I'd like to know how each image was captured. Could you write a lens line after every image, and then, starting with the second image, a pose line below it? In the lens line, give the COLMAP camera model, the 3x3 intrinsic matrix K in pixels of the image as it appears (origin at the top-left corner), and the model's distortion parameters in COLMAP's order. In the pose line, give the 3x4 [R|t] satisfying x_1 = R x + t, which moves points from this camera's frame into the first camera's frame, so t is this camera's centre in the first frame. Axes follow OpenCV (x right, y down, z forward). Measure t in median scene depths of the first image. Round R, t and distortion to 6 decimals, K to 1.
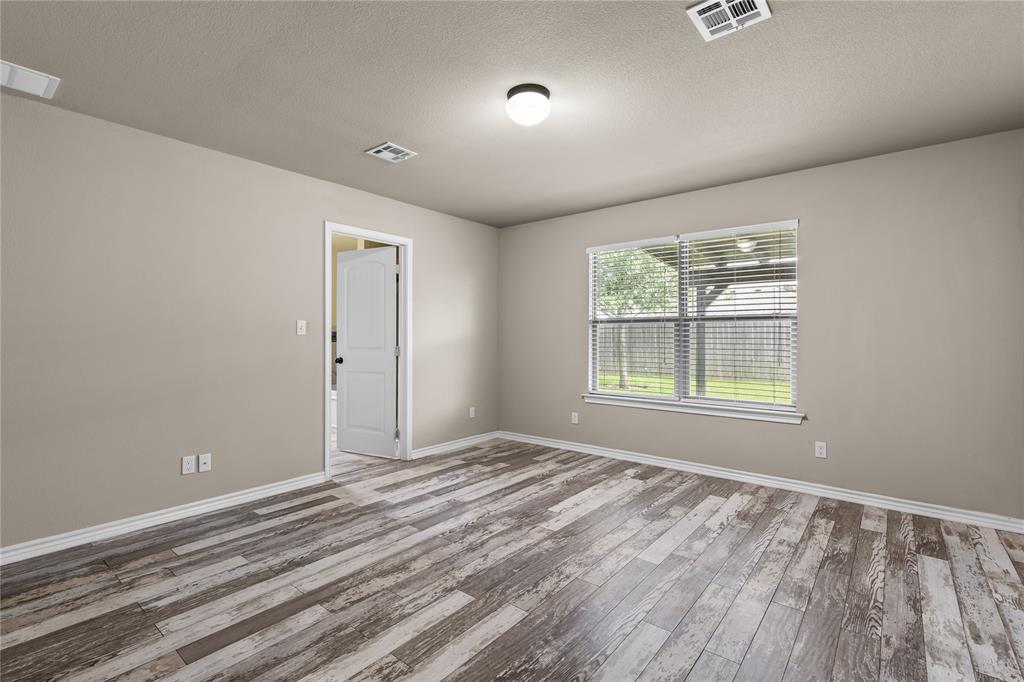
lens RADIAL K [[466.2, 0, 501.1], [0, 466.2, 335.0], [0, 0, 1]] dist [0.011858, -0.000057]
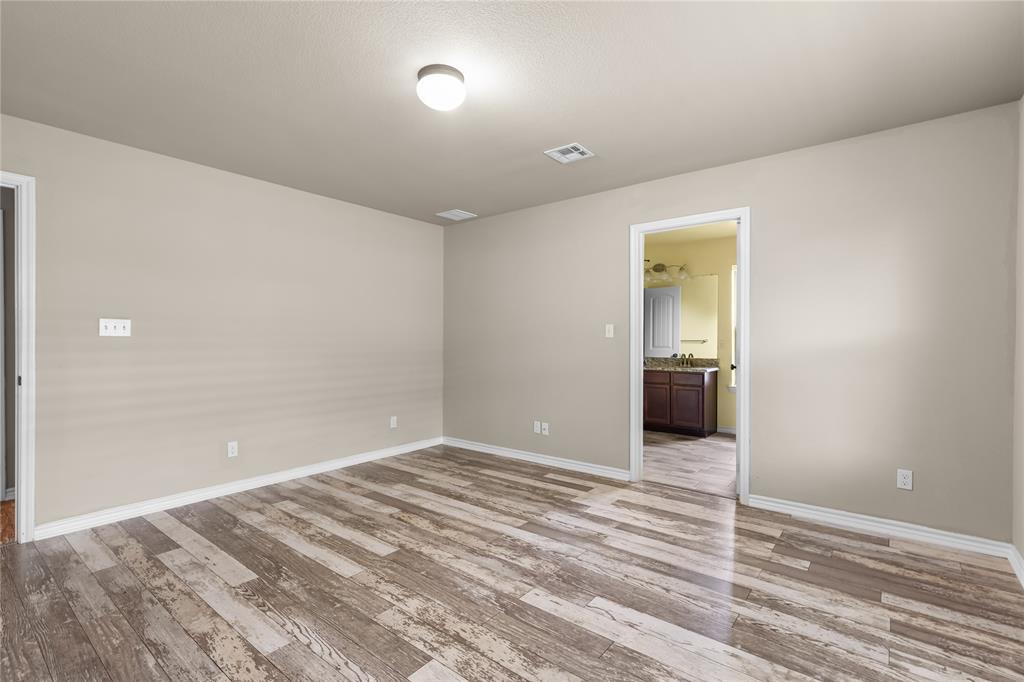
lens RADIAL K [[470.8, 0, 512.0], [0, 470.8, 341.0], [0, 0, 1]] dist [0.013447, 0.000049]
pose [[0.027469, 0.003089, -0.999618, 0.776459], [0.005261, 0.999981, 0.003235, 0.003414], [0.999609, -0.005347, 0.027452, 0.863388]]
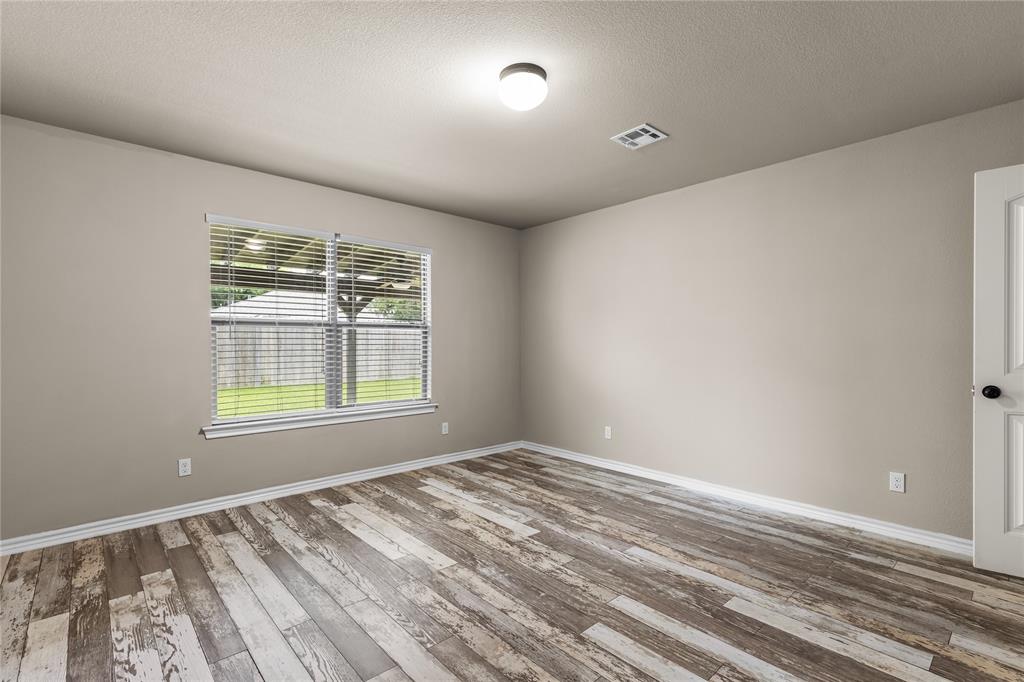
lens RADIAL K [[473.9, 0, 511.1], [0, 473.9, 361.6], [0, 0, 1]] dist [0.011267, -0.000258]
pose [[0.139389, -0.039425, 0.989453, -0.663854], [-0.003413, 0.999182, 0.040293, 0.002022], [-0.990232, -0.008993, 0.139141, 0.692691]]
